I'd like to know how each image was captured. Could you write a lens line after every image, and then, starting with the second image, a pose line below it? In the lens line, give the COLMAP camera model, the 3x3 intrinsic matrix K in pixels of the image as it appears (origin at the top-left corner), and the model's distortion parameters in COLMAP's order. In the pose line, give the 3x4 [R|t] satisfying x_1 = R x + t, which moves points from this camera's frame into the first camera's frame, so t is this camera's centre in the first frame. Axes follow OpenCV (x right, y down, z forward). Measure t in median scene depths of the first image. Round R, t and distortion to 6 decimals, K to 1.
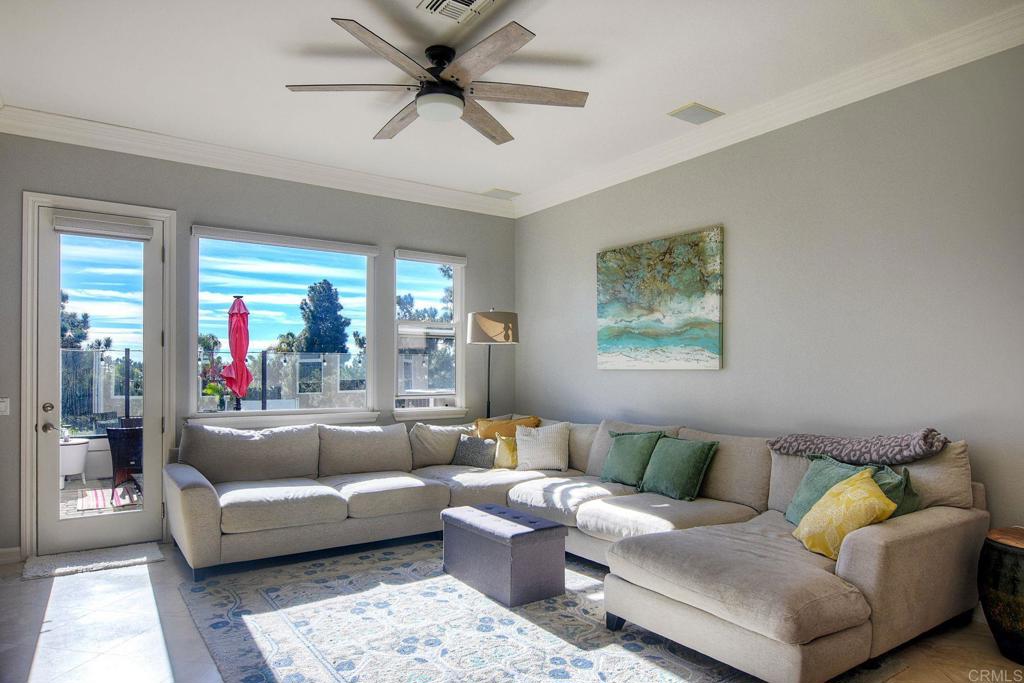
lens RADIAL K [[626.9, 0, 496.8], [0, 626.9, 366.7], [0, 0, 1]] dist [-0.006793, -0.001986]
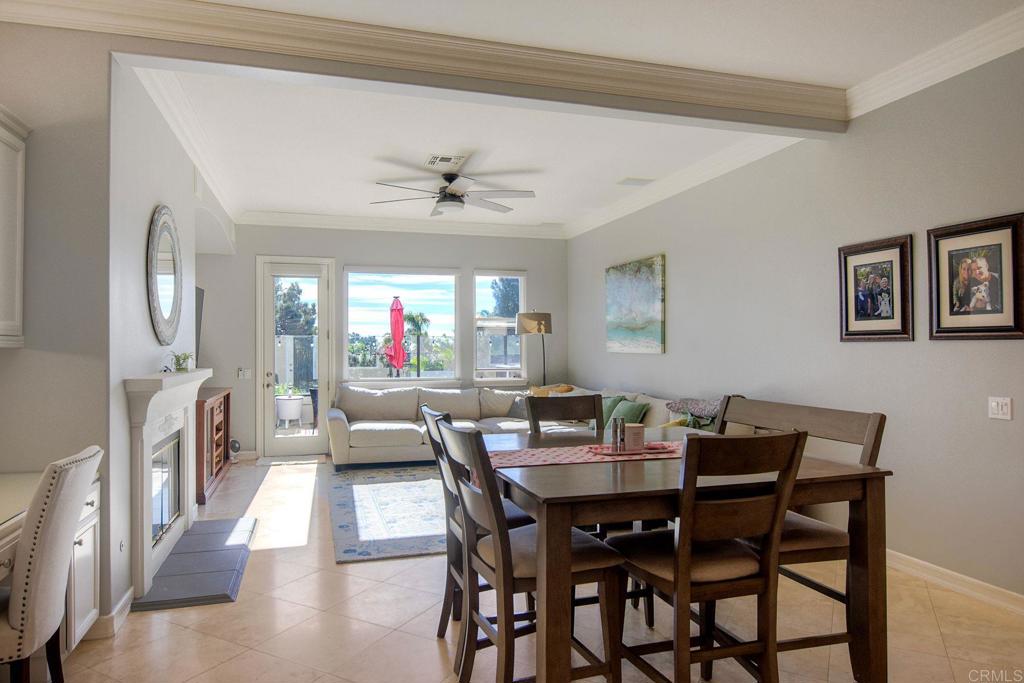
lens RADIAL K [[619.5, 0, 499.0], [0, 619.5, 340.9], [0, 0, 1]] dist [-0.008343, -0.004251]
pose [[0.952383, -0.004380, -0.304873, 0.407789], [0.005259, 0.999984, 0.002062, -0.028488], [0.304859, -0.003567, 0.952391, -0.443779]]
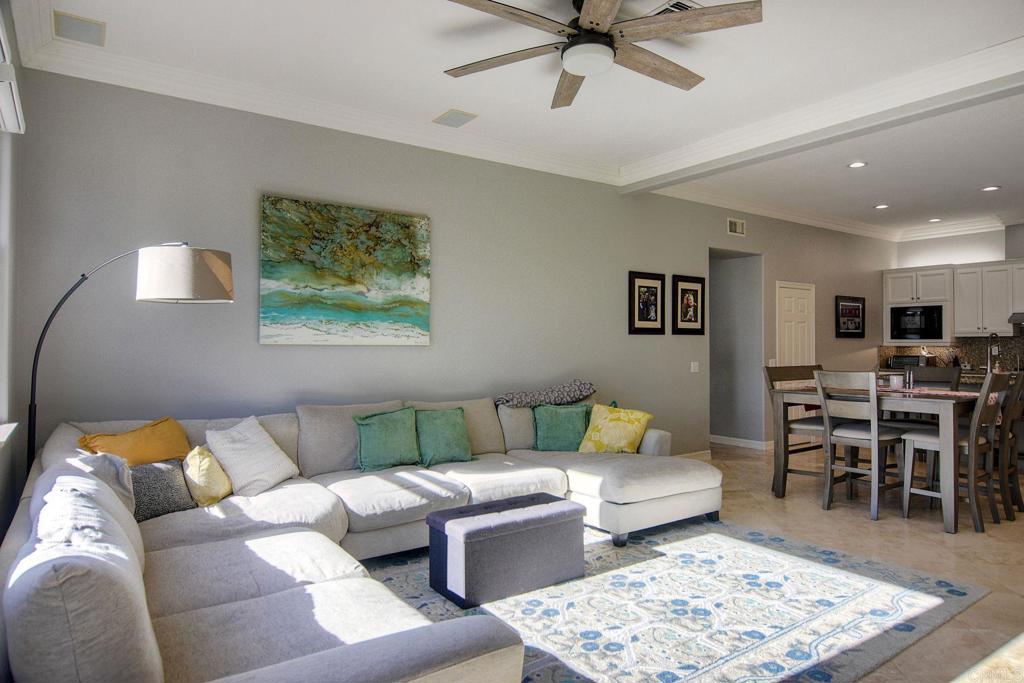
lens RADIAL K [[622.5, 0, 532.8], [0, 622.5, 339.0], [0, 0, 1]] dist [-0.000693, -0.000081]
pose [[-0.026082, 0.010810, 0.999601, -0.715874], [-0.009491, 0.999894, -0.011061, 0.003605], [-0.999615, -0.009775, -0.025977, 0.791286]]
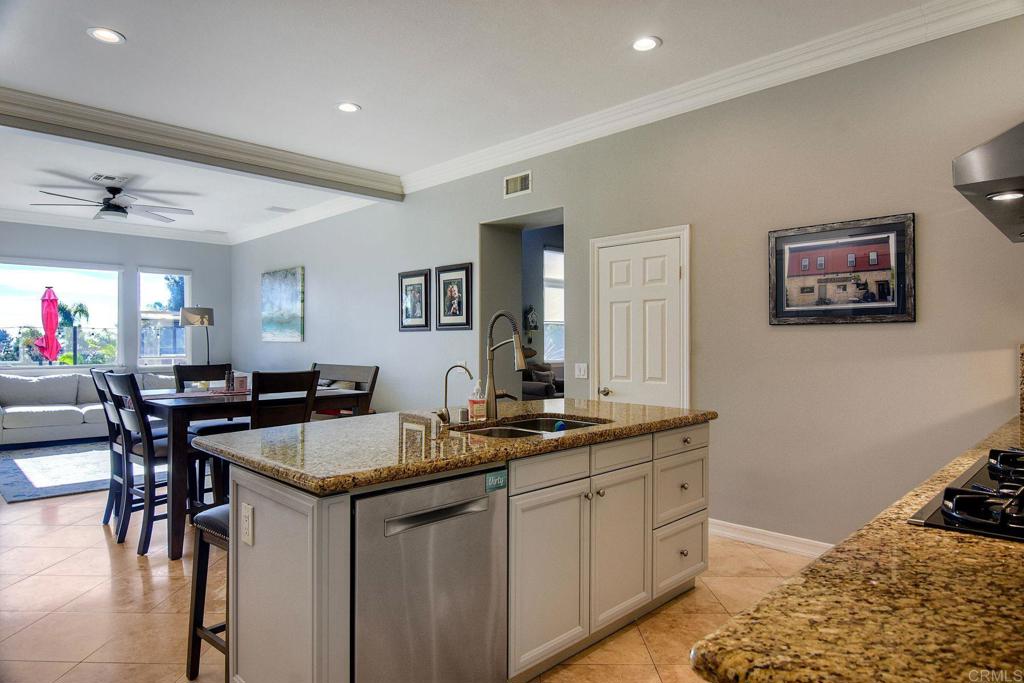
lens RADIAL K [[619.5, 0, 499.0], [0, 619.5, 340.9], [0, 0, 1]] dist [-0.008343, -0.004251]
pose [[0.985316, 0.001858, 0.170730, 0.587418], [-0.003051, 0.999973, 0.006725, -0.012304], [-0.170712, -0.007148, 0.985295, -0.888094]]
